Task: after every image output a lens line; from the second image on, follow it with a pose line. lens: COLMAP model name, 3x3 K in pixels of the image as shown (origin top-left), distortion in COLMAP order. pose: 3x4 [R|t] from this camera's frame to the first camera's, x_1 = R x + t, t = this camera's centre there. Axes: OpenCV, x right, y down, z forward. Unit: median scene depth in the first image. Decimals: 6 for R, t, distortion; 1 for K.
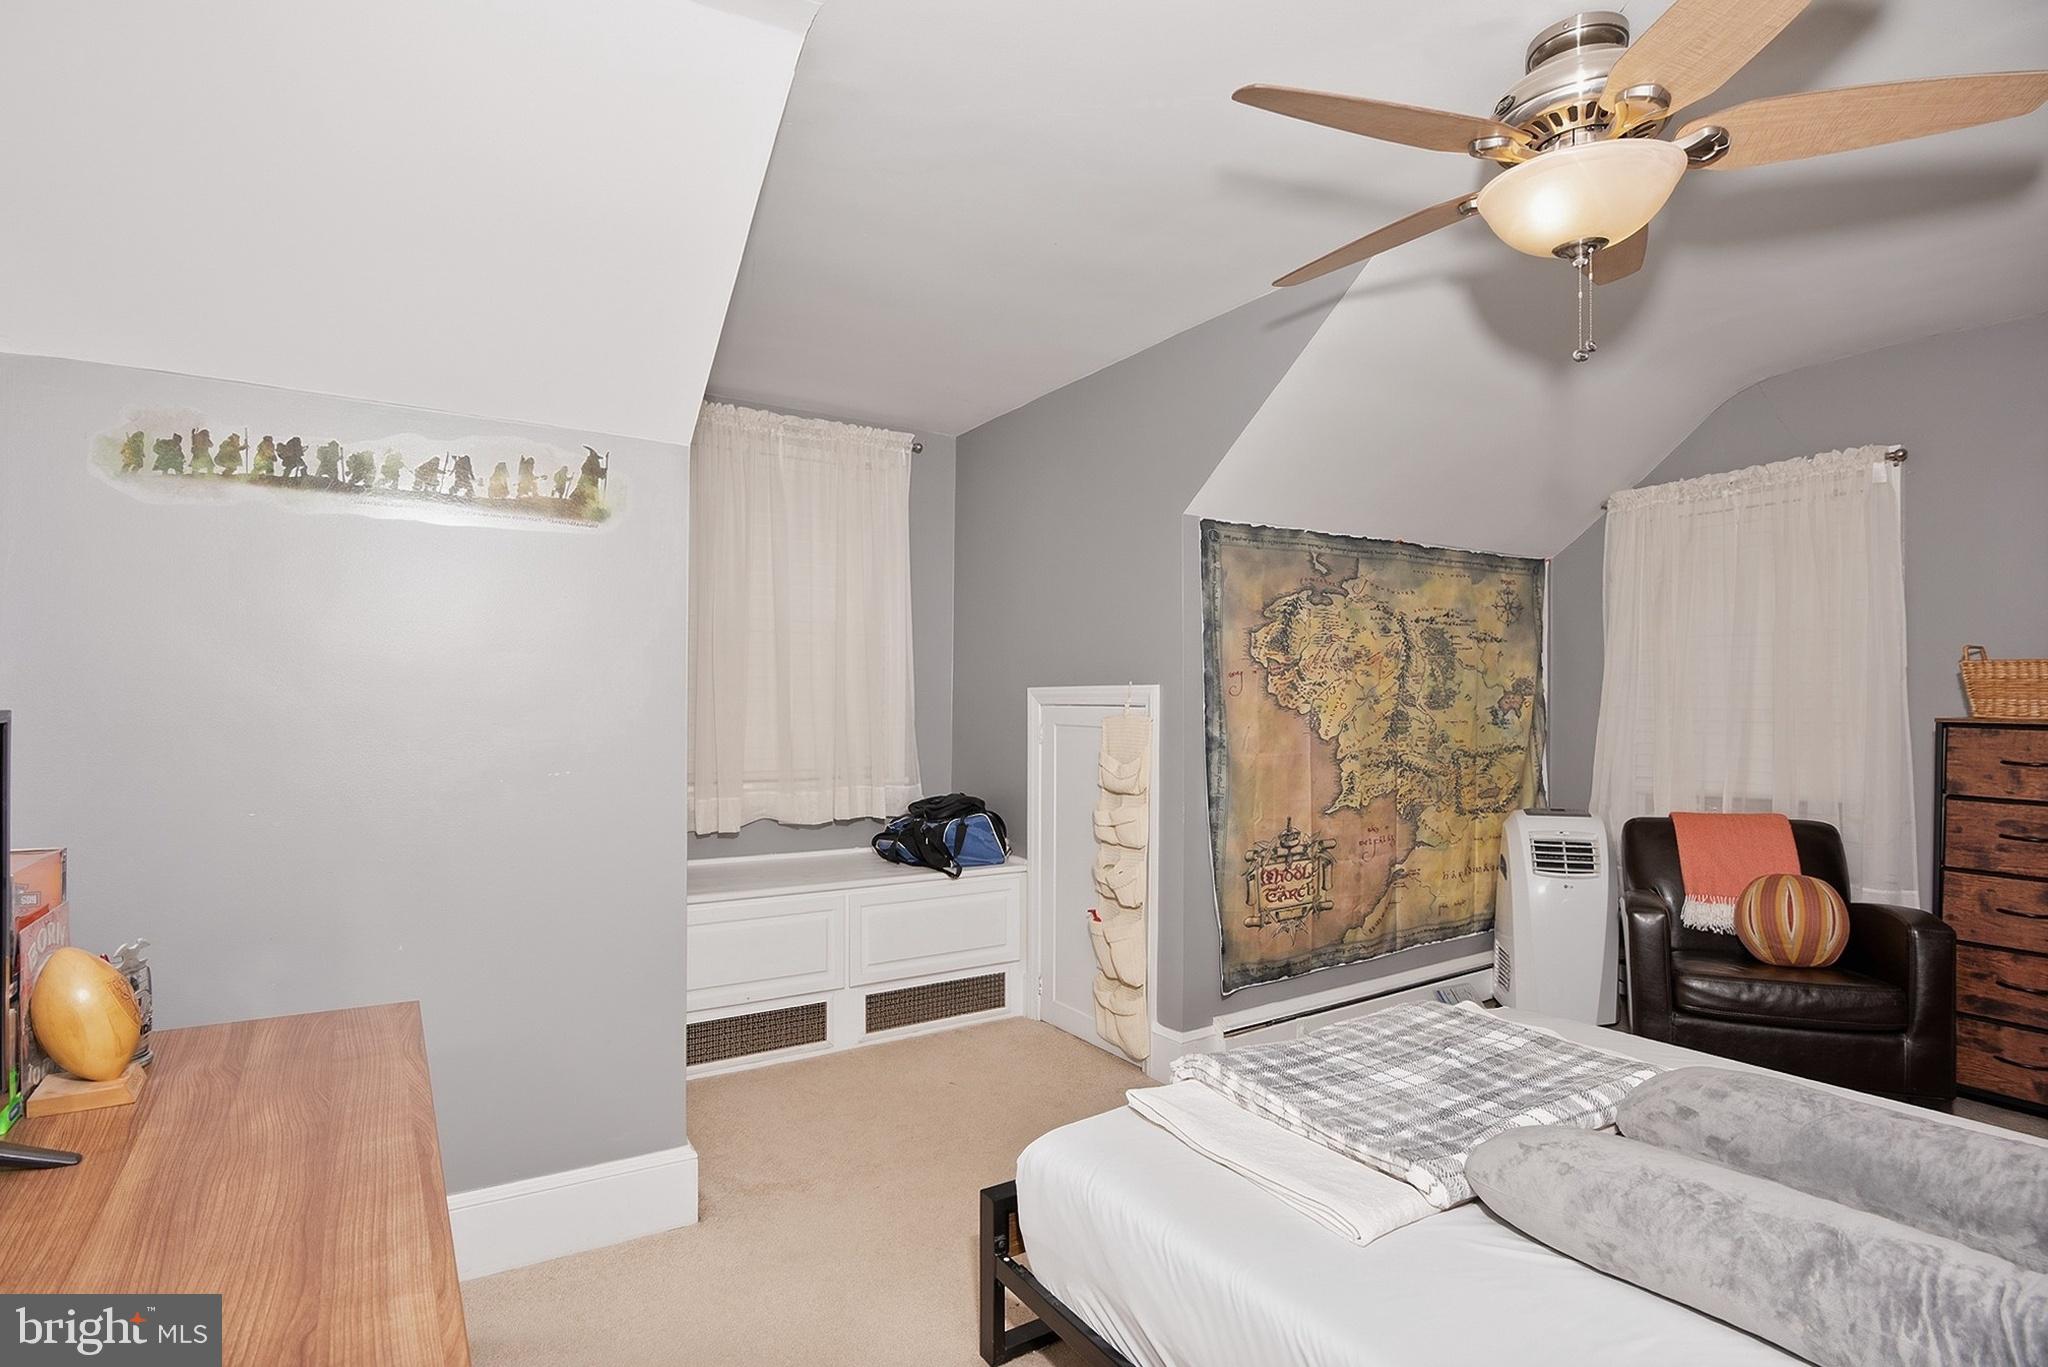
lens RADIAL K [[1021.0, 0, 1028.4], [0, 1021.0, 723.8], [0, 0, 1]] dist [-0.018870, 0.000194]
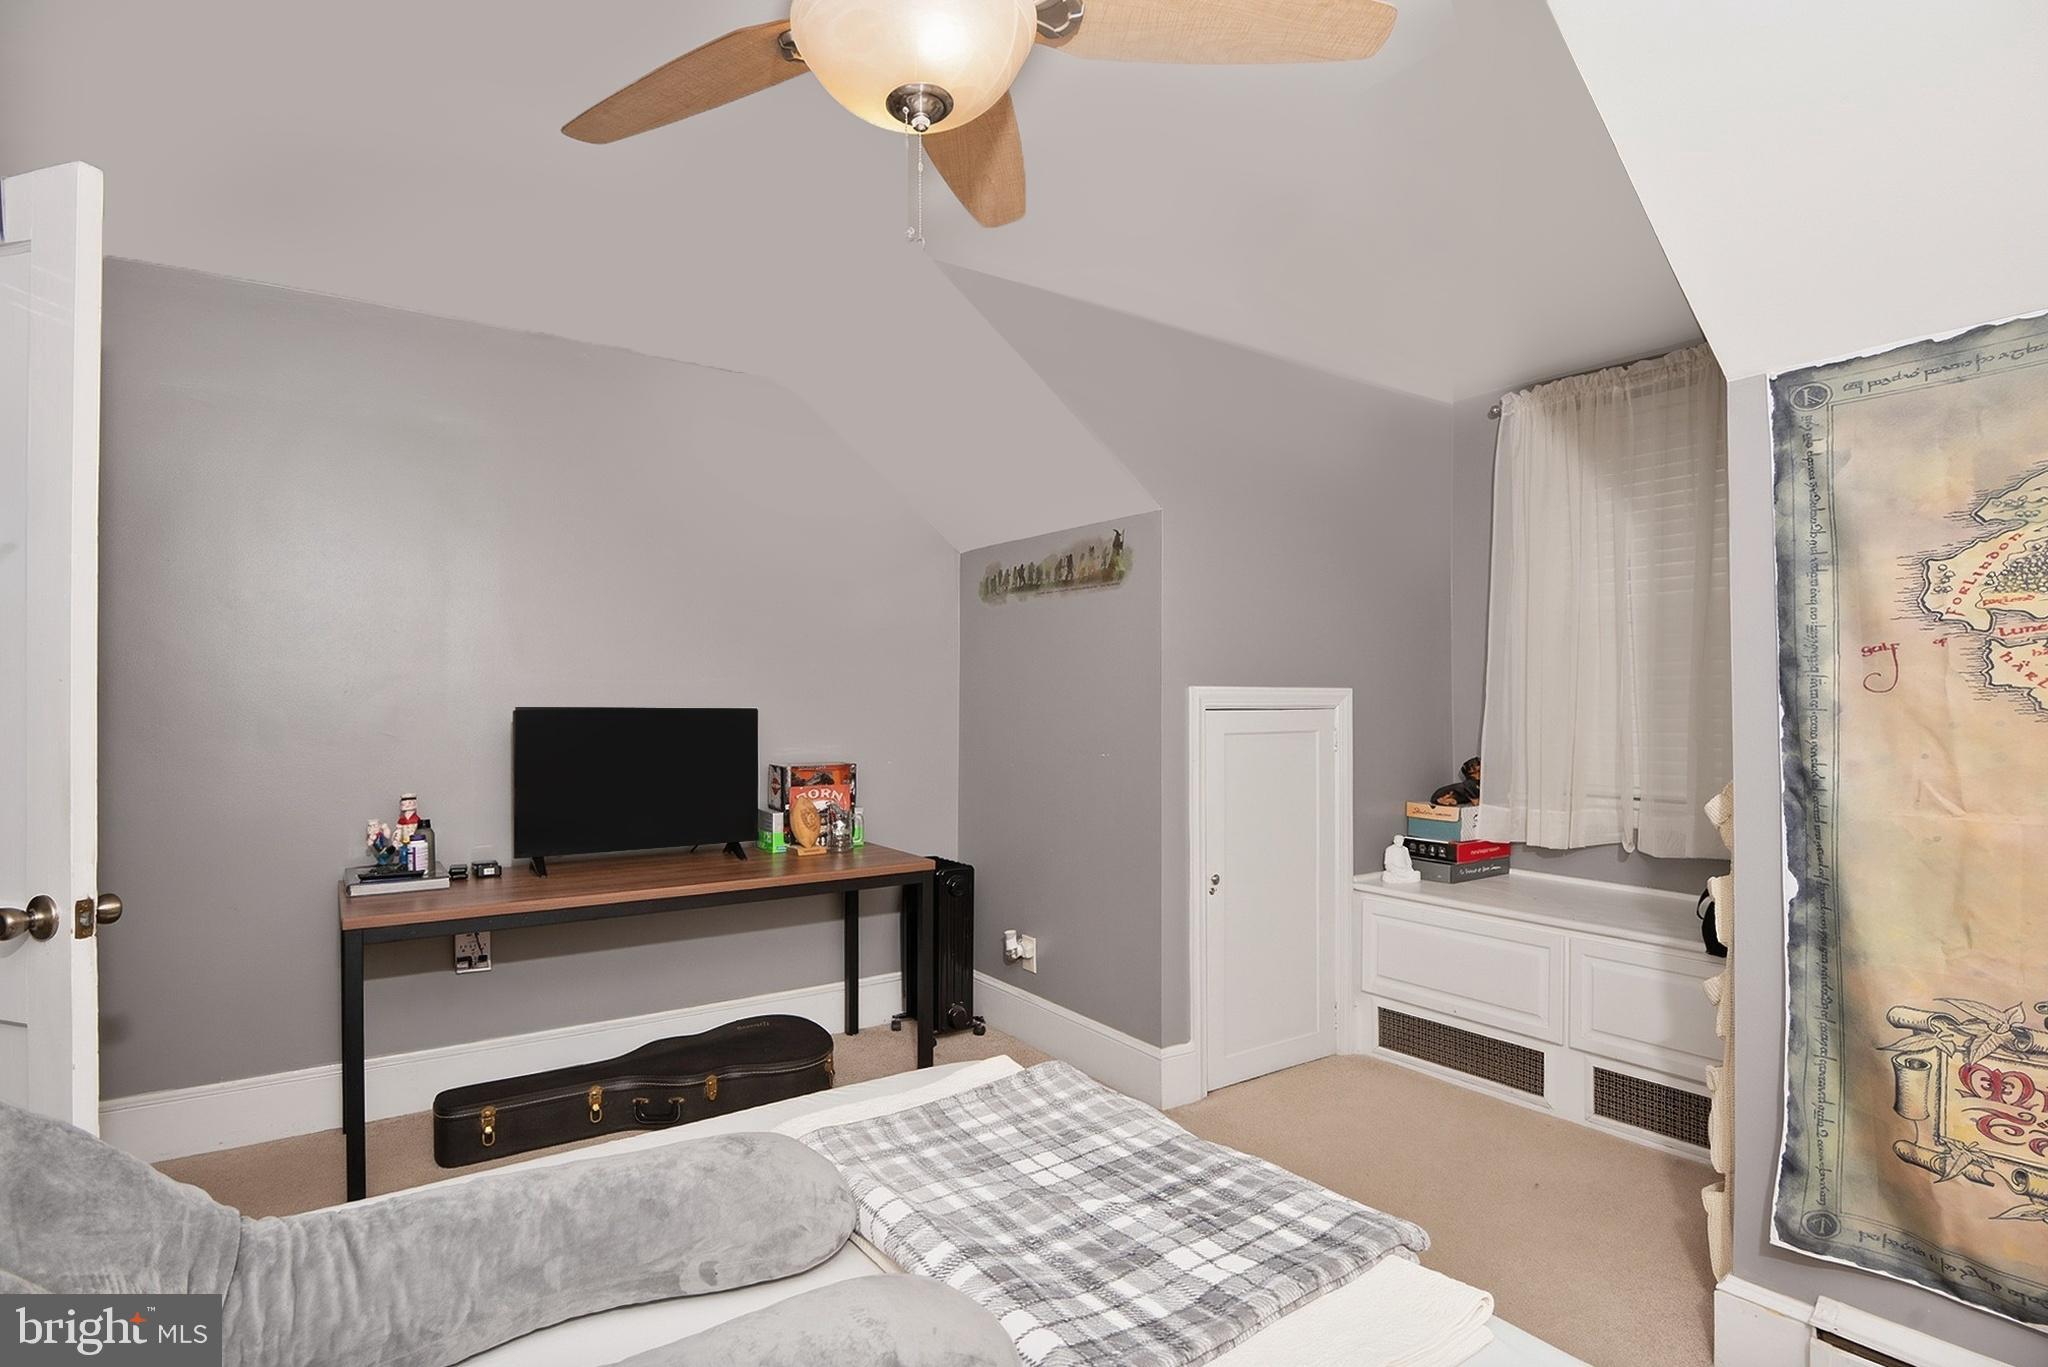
lens RADIAL K [[1021.0, 0, 1028.4], [0, 1021.0, 723.8], [0, 0, 1]] dist [-0.018870, 0.000194]
pose [[0.037080, 0.014203, -0.999211, 0.706558], [-0.023423, 0.999637, 0.013340, -0.008711], [0.999038, 0.022910, 0.037399, 0.575254]]
